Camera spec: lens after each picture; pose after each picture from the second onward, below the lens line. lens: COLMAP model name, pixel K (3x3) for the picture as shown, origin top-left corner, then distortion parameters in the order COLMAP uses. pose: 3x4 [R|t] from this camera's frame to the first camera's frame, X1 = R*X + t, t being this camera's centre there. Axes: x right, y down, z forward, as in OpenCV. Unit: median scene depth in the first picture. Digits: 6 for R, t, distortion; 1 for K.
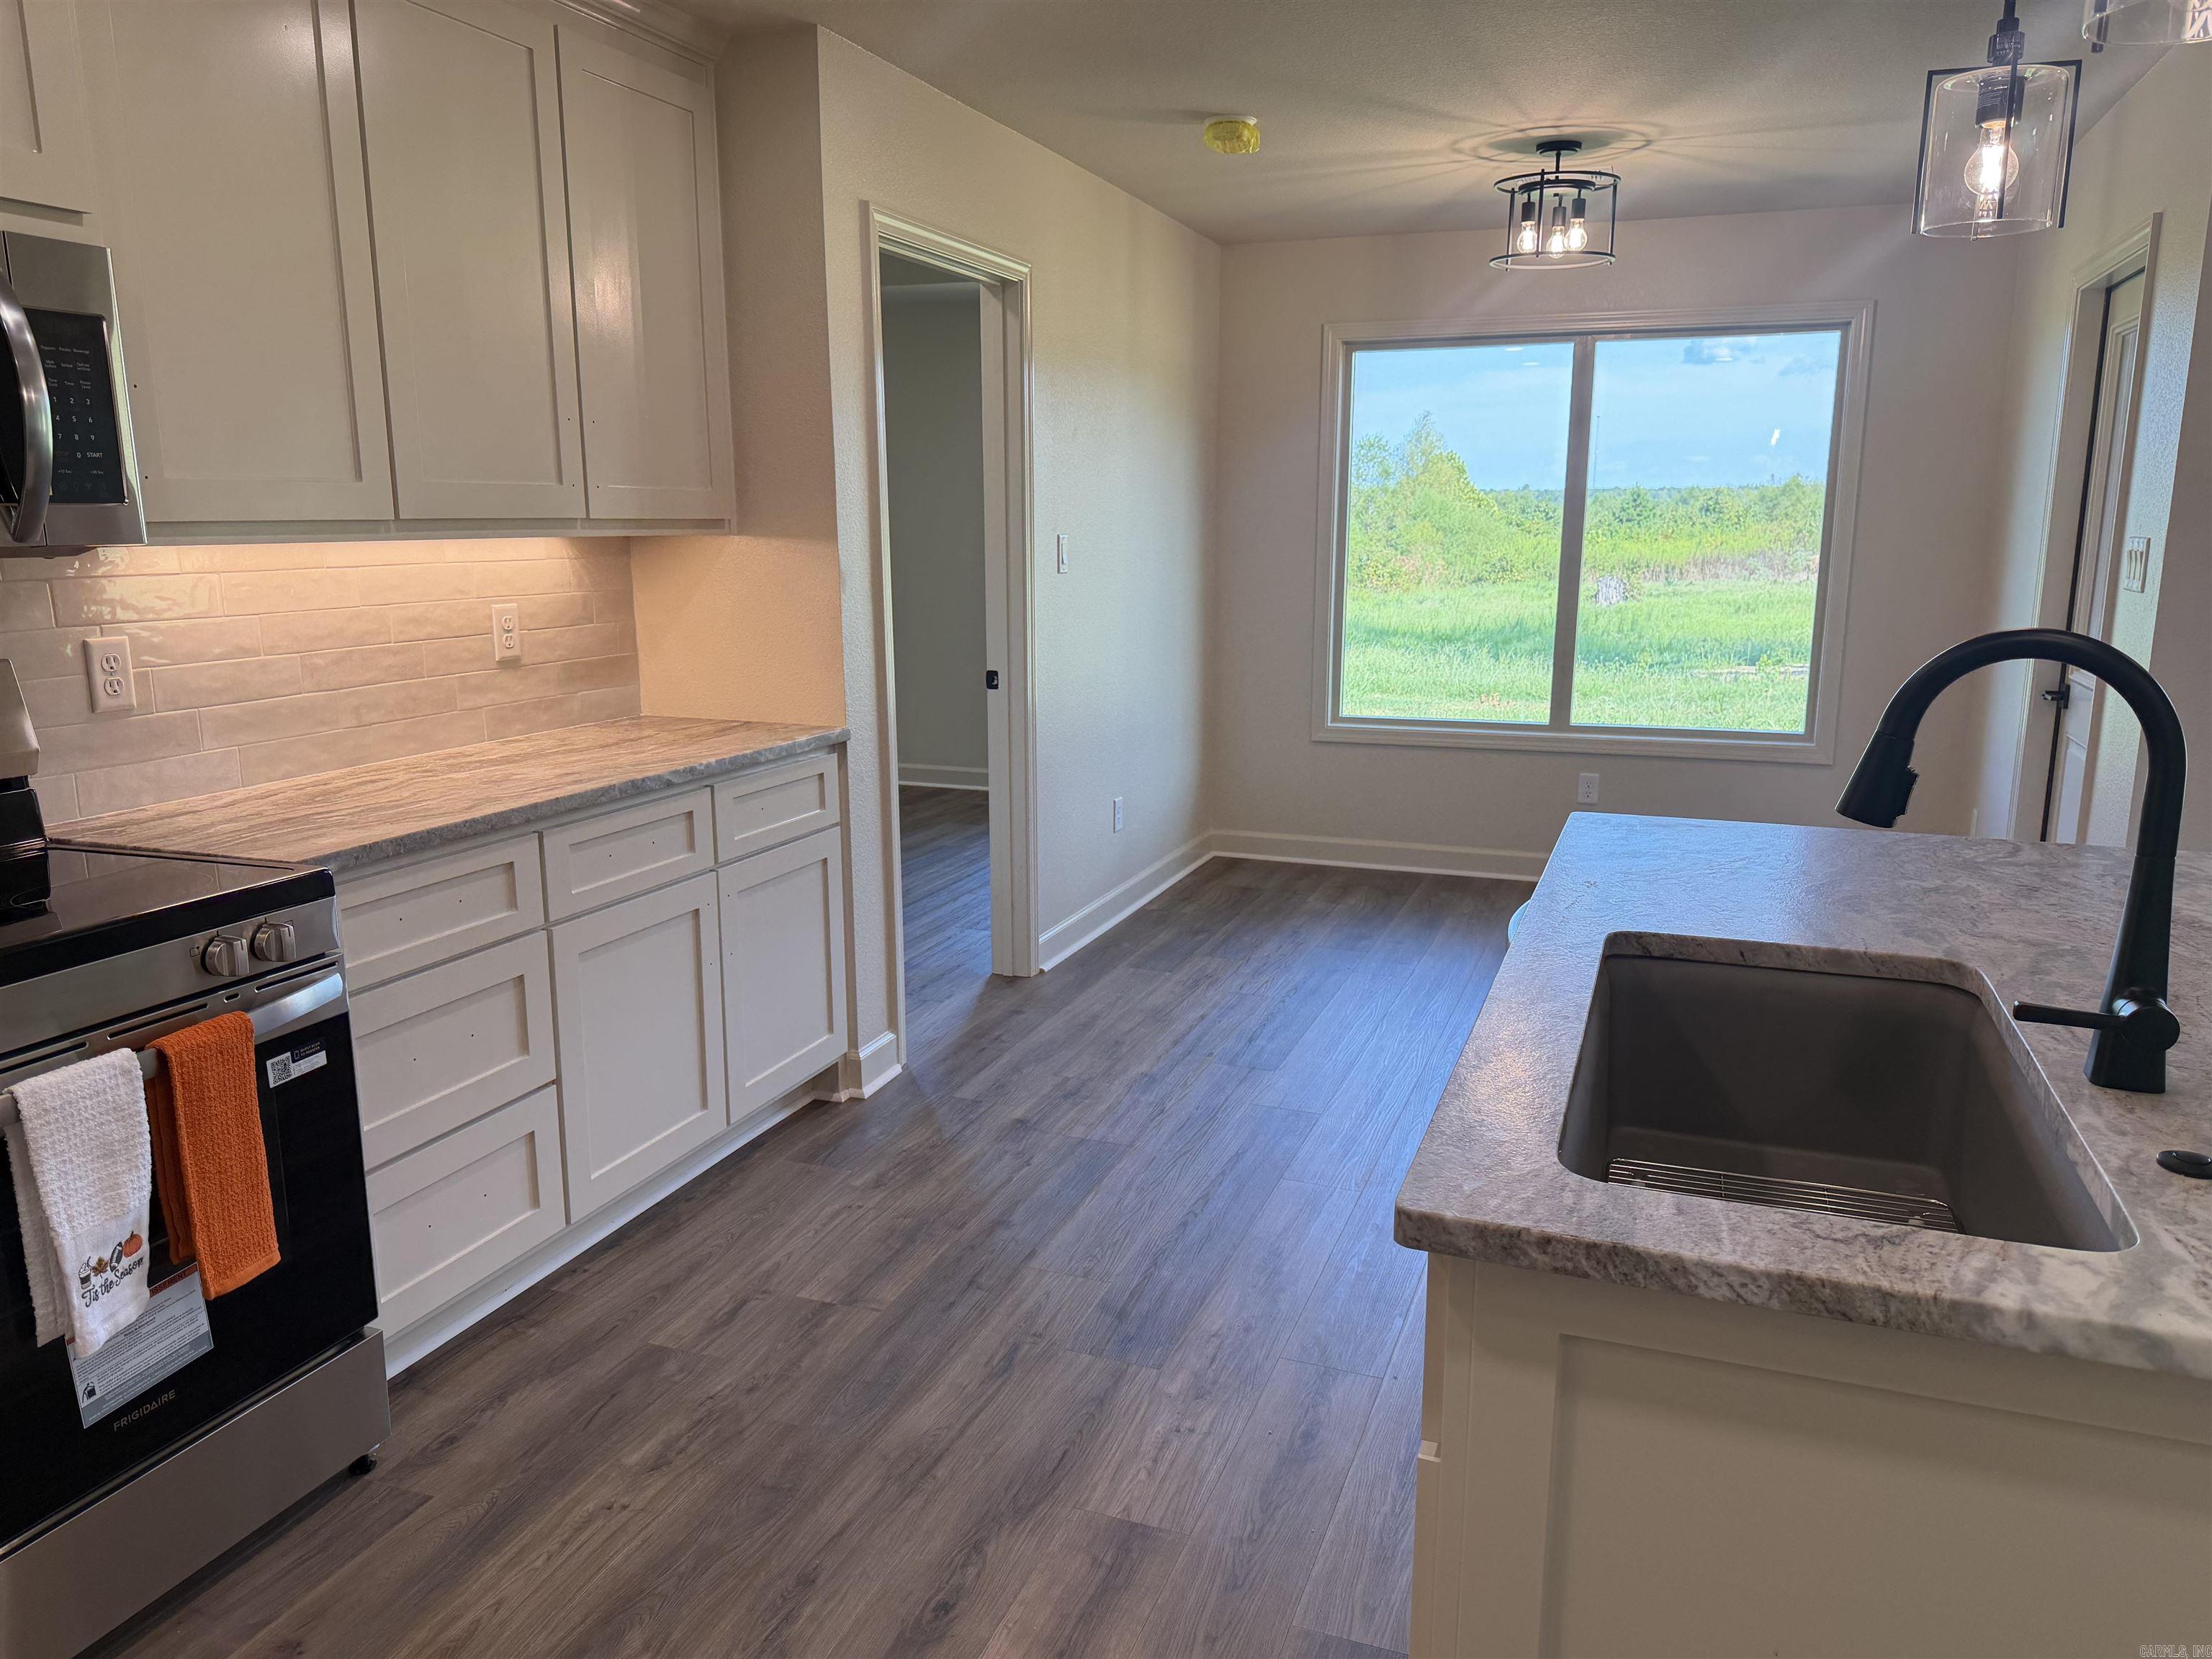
lens RADIAL K [[1562.3, 0, 1106.5], [0, 1562.3, 836.9], [0, 0, 1]] dist [0.061381, -0.083003]
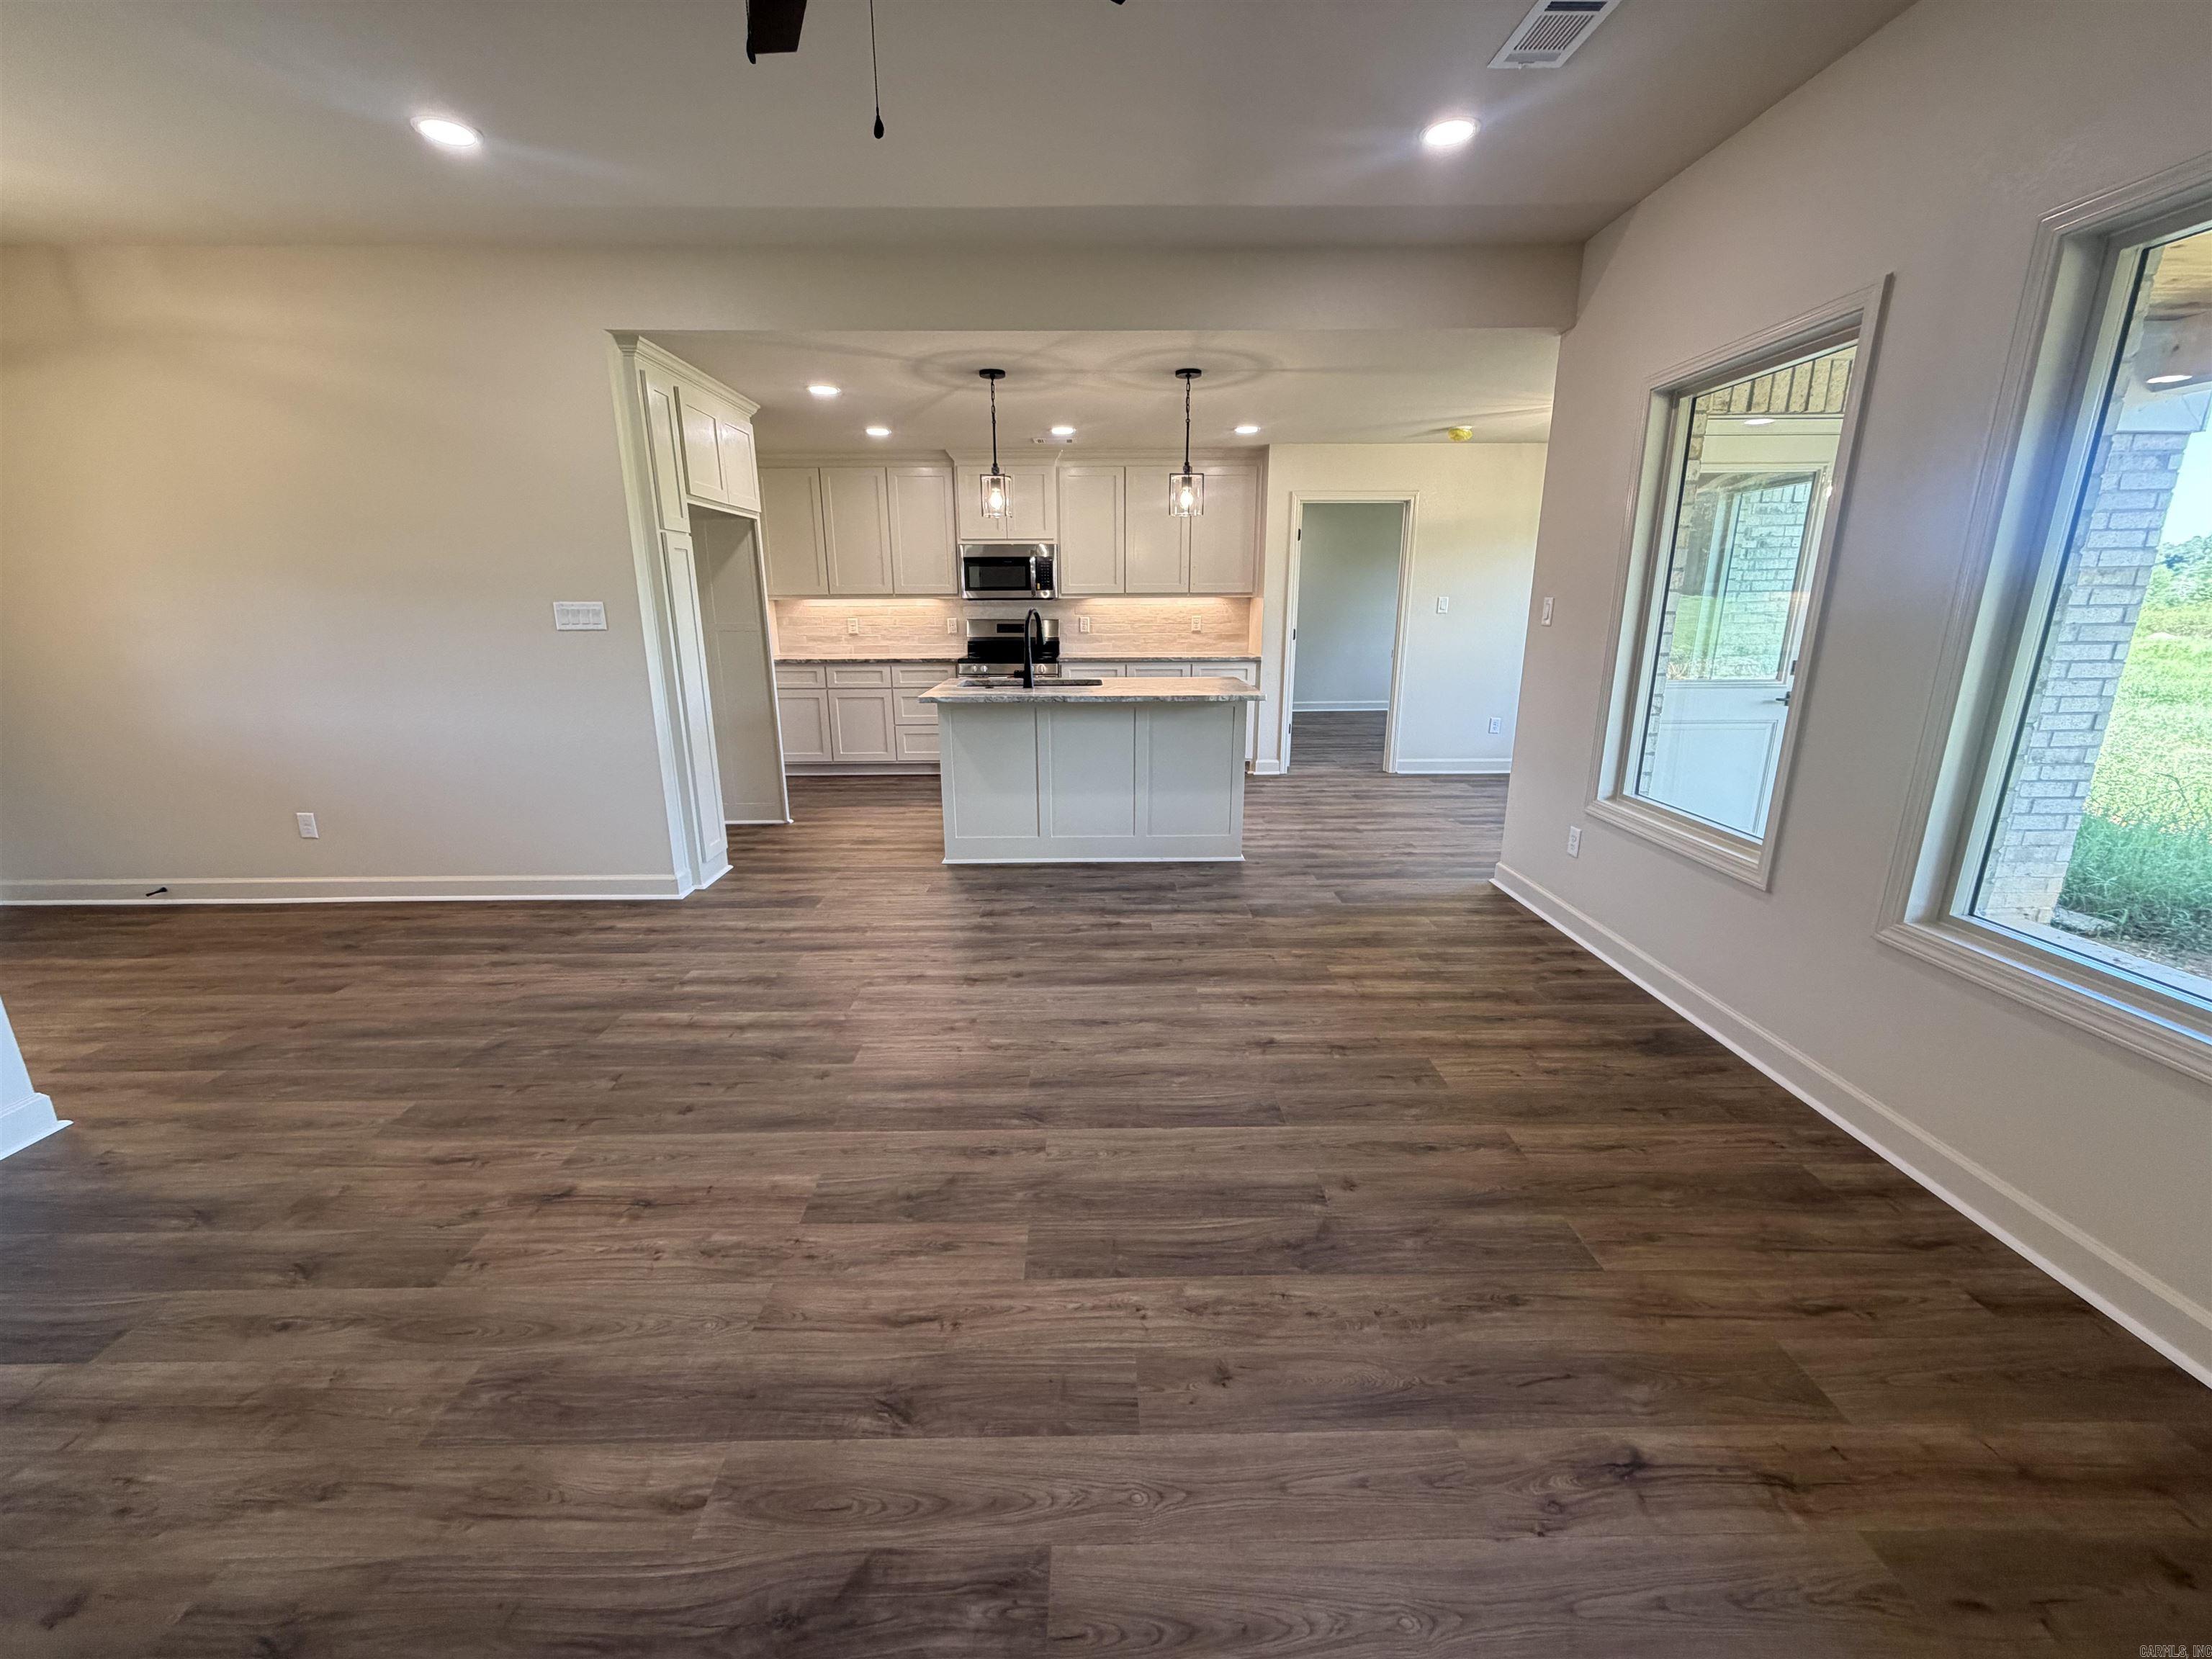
lens RADIAL K [[882.2, 0, 1099.3], [0, 882.2, 829.5], [0, 0, 1]] dist [-0.001585, 0.001181]
pose [[0.359488, 0.234756, -0.903138, 1.783652], [-0.183826, 0.966689, 0.178104, 0.016262], [0.914864, 0.101994, 0.390667, 0.012406]]
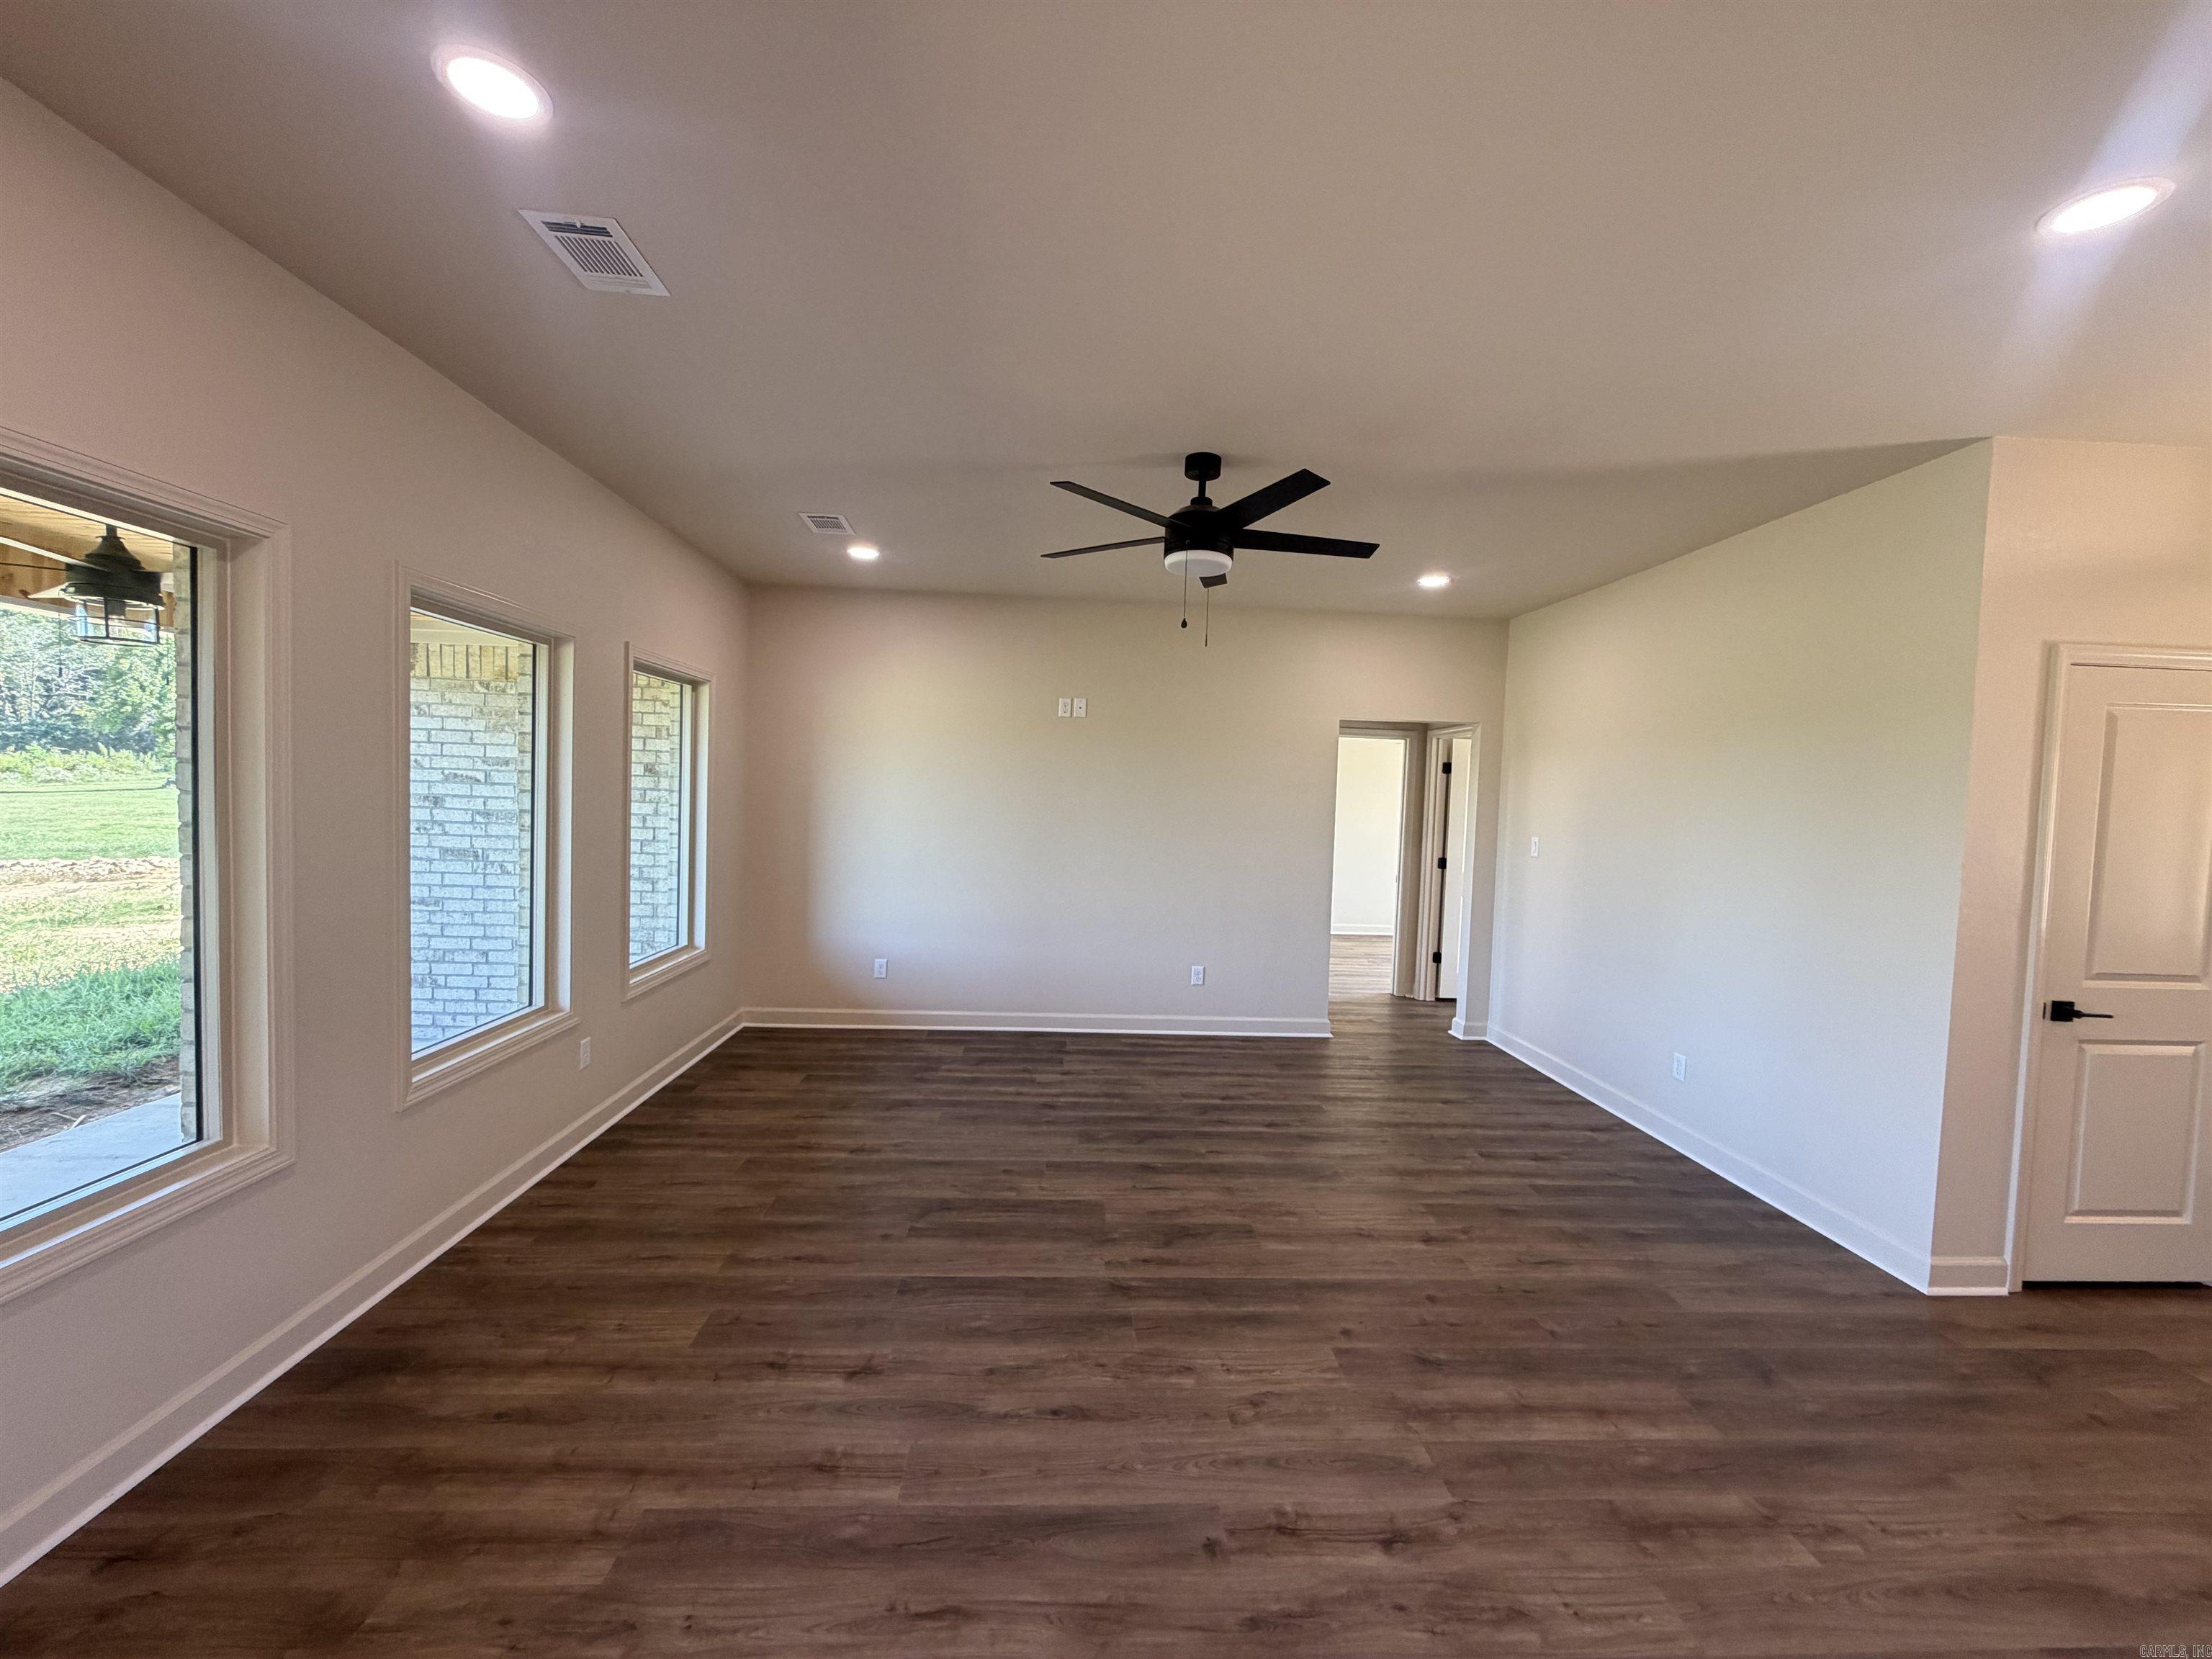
lens RADIAL K [[882.2, 0, 1102.8], [0, 882.2, 832.2], [0, 0, 1]] dist [-0.001585, 0.001181]
pose [[-0.401159, -0.054592, 0.914380, 0.308792], [0.152173, 0.980380, 0.125294, -0.155317], [-0.903280, 0.189407, -0.384981, 0.571991]]
